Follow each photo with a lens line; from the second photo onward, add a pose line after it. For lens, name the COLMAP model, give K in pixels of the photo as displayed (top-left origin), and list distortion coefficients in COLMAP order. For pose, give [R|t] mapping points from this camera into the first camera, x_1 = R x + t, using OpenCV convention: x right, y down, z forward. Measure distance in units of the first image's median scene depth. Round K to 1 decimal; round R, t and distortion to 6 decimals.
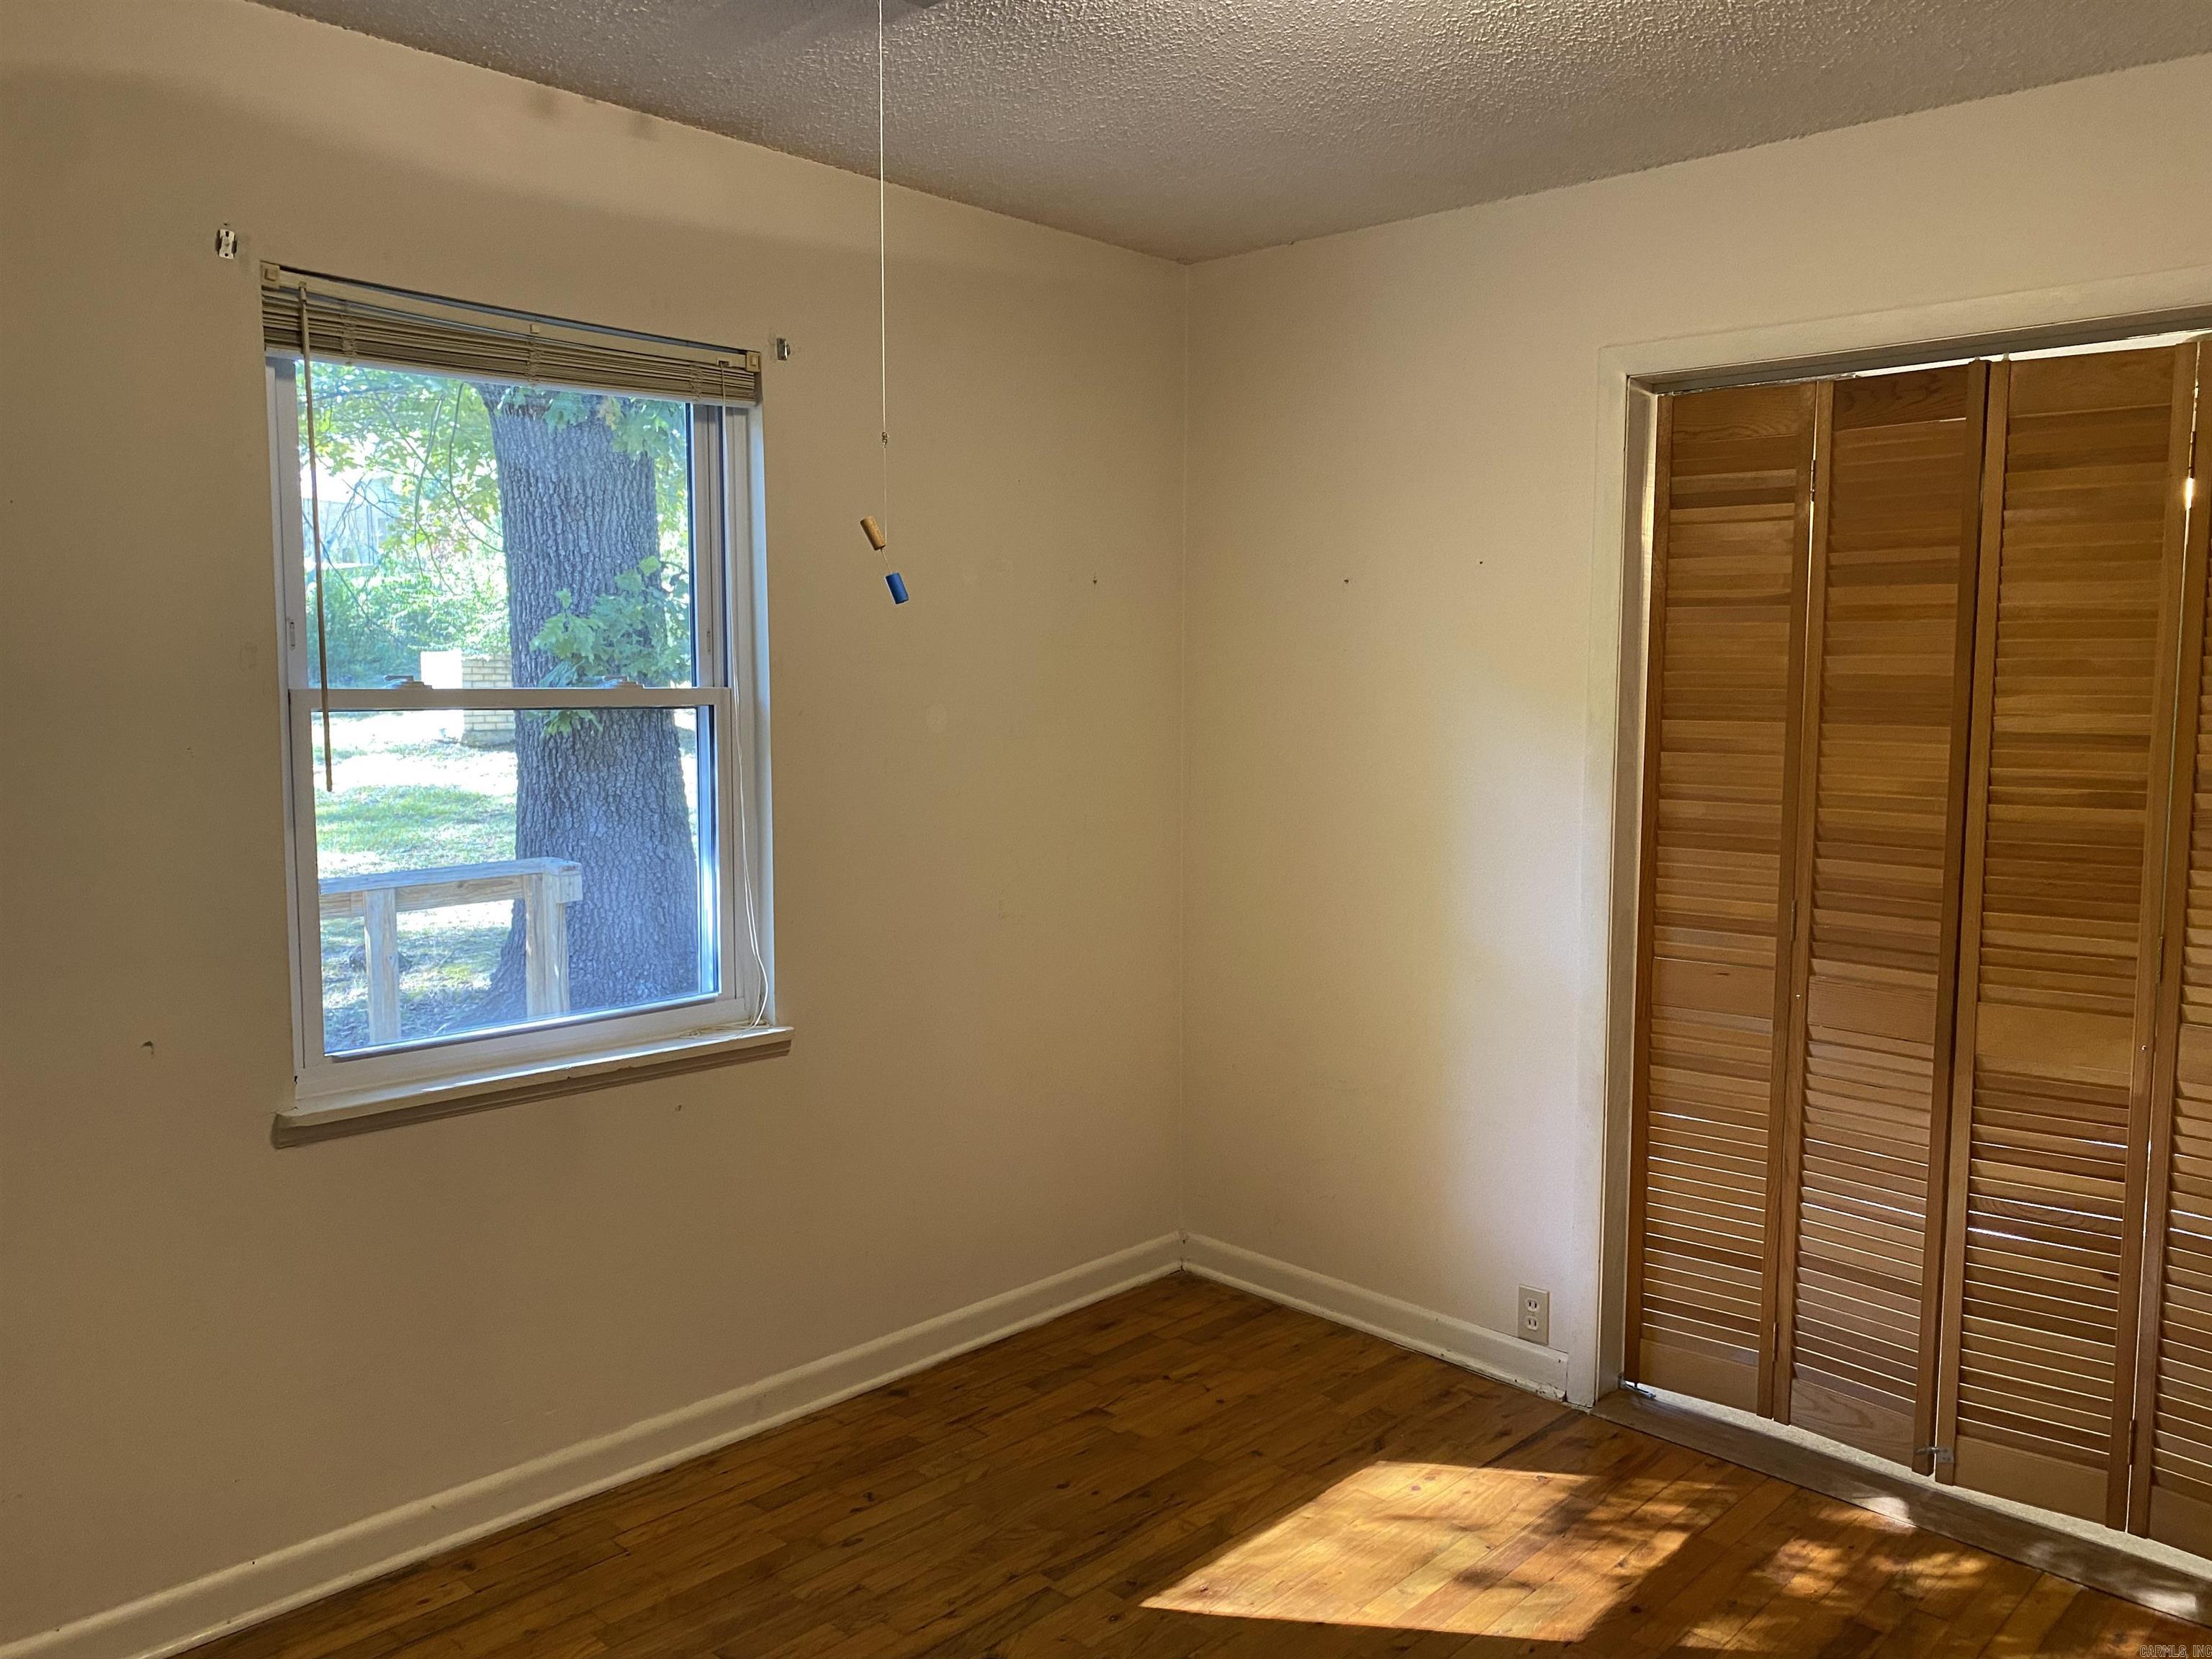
lens RADIAL K [[1699.2, 0, 1115.7], [0, 1699.2, 821.1], [0, 0, 1]] dist [0.072332, -0.058423]
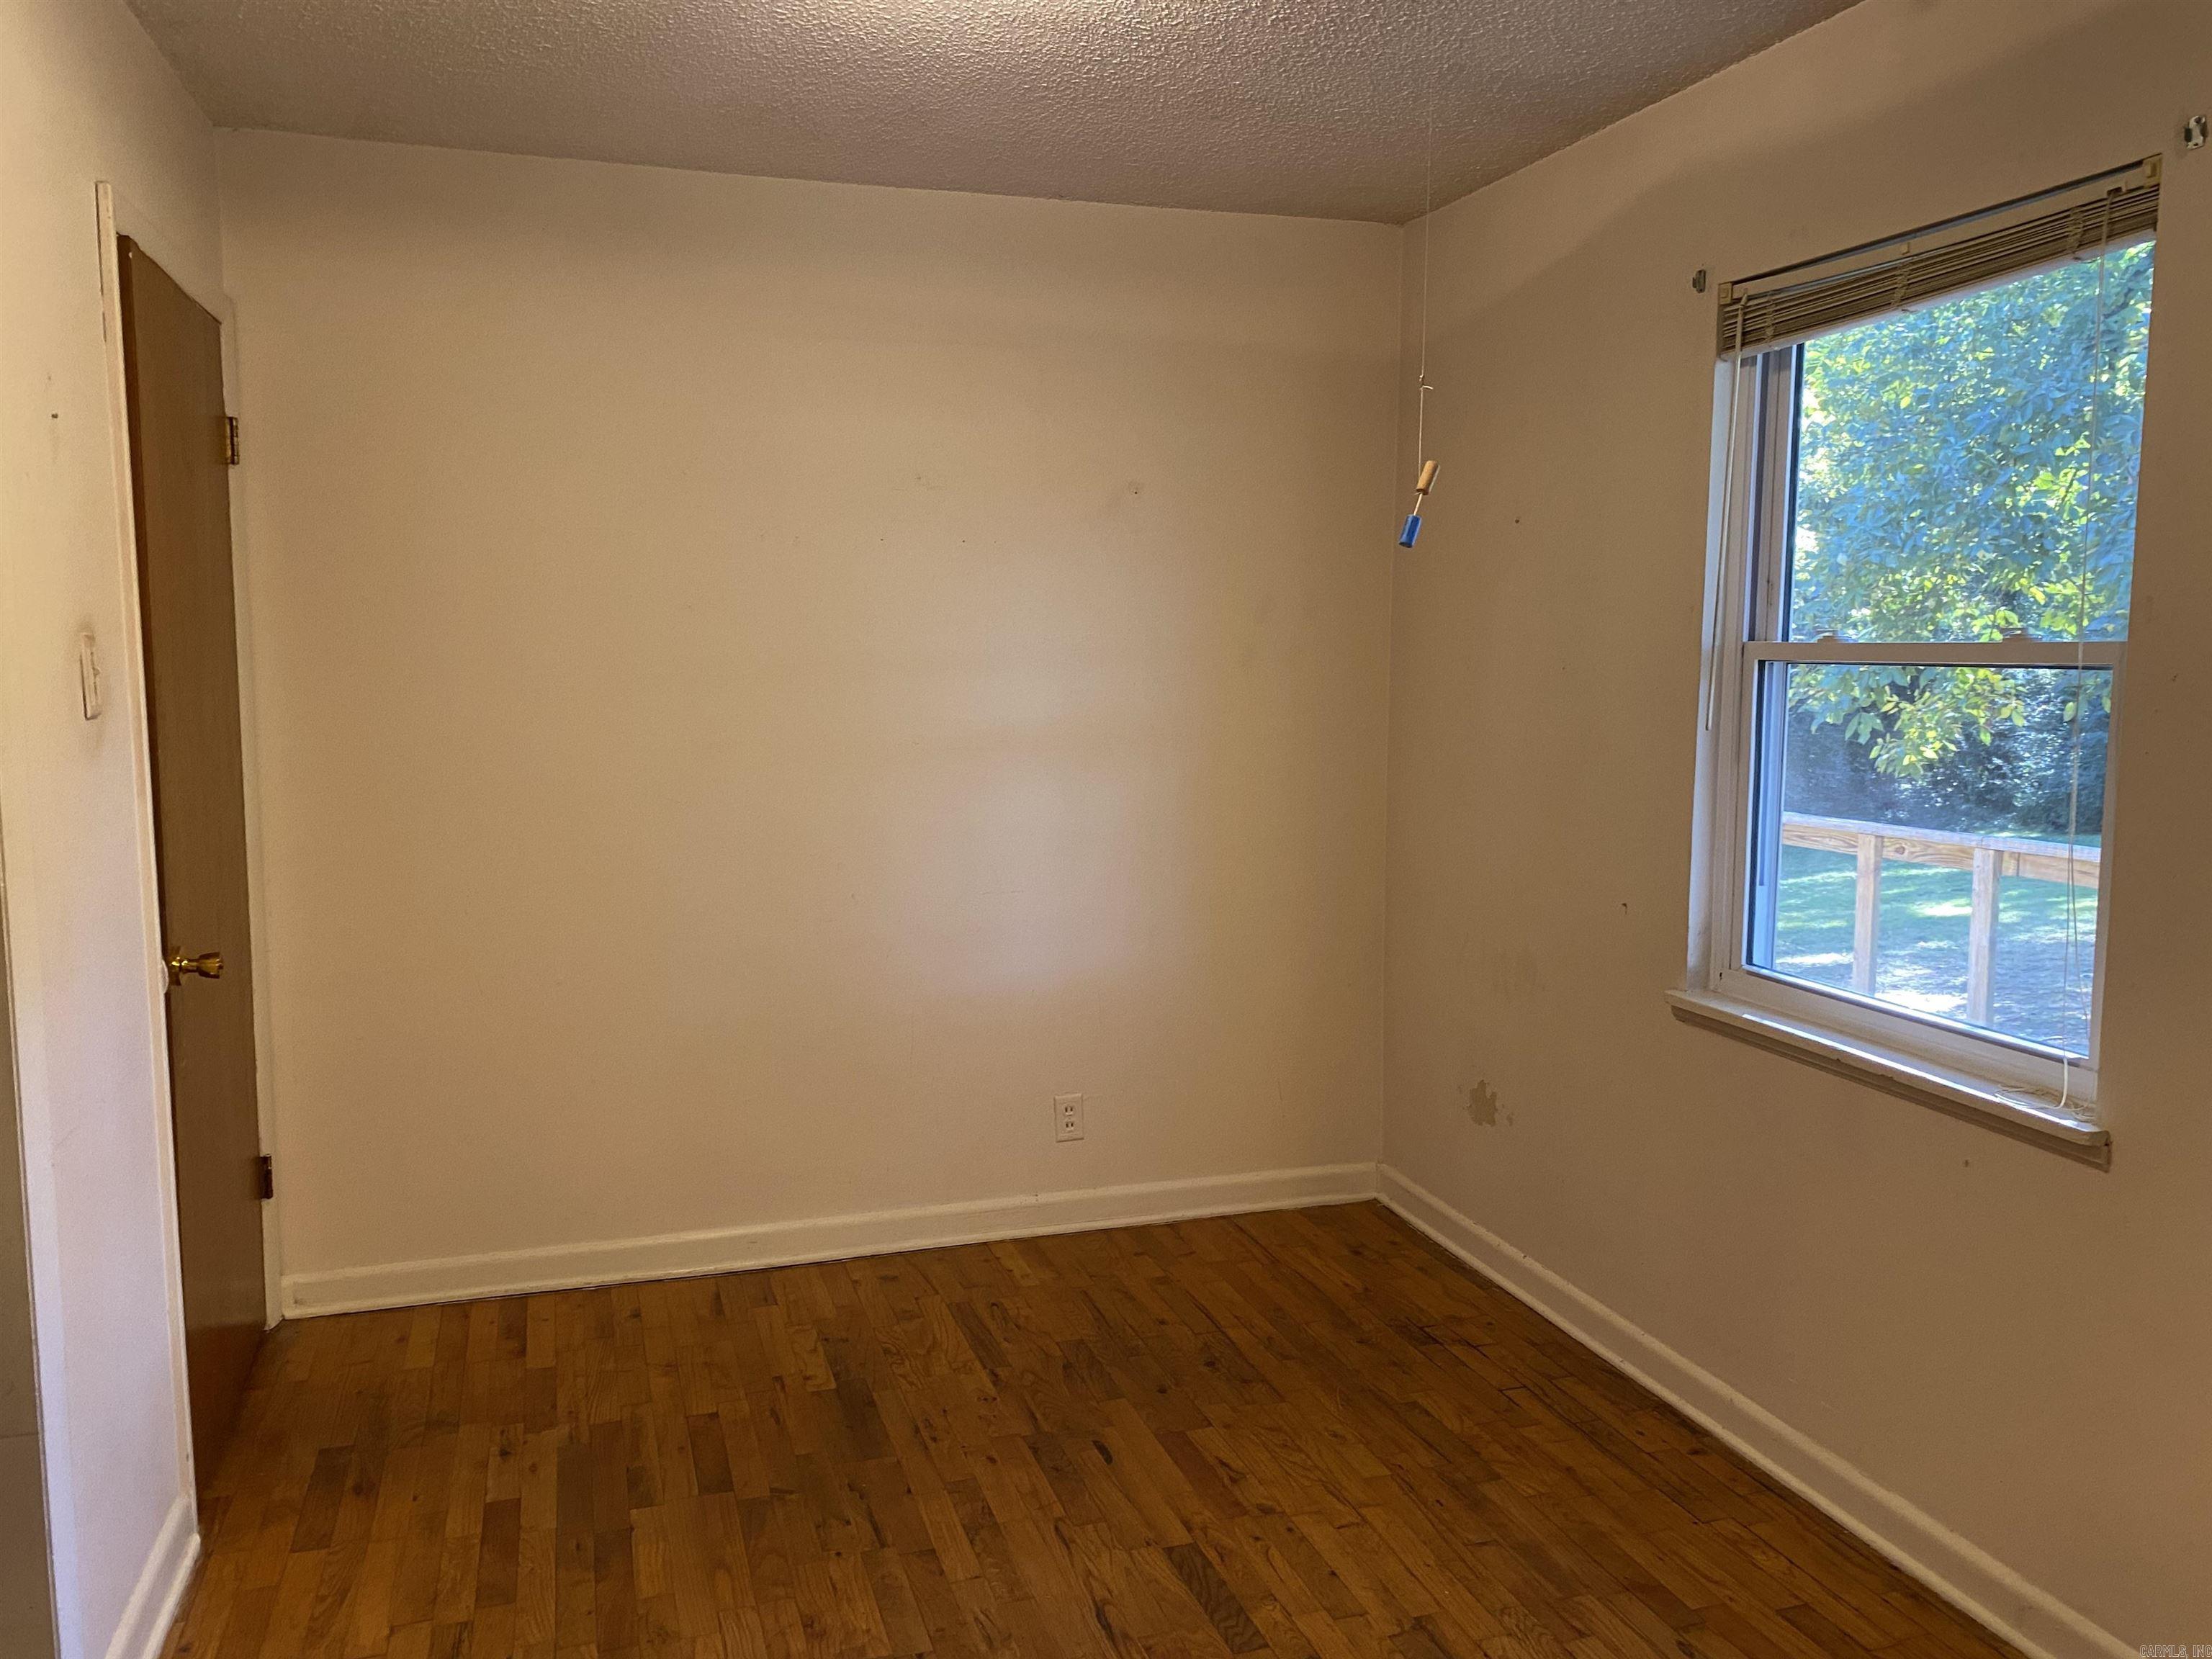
lens RADIAL K [[1699.2, 0, 1101.2], [0, 1699.2, 840.3], [0, 0, 1]] dist [0.072332, -0.058423]
pose [[-0.476517, 0.095351, -0.873979, 0.718526], [-0.088832, 0.983792, 0.155766, -0.083449], [0.874666, 0.151862, -0.460324, 1.121464]]
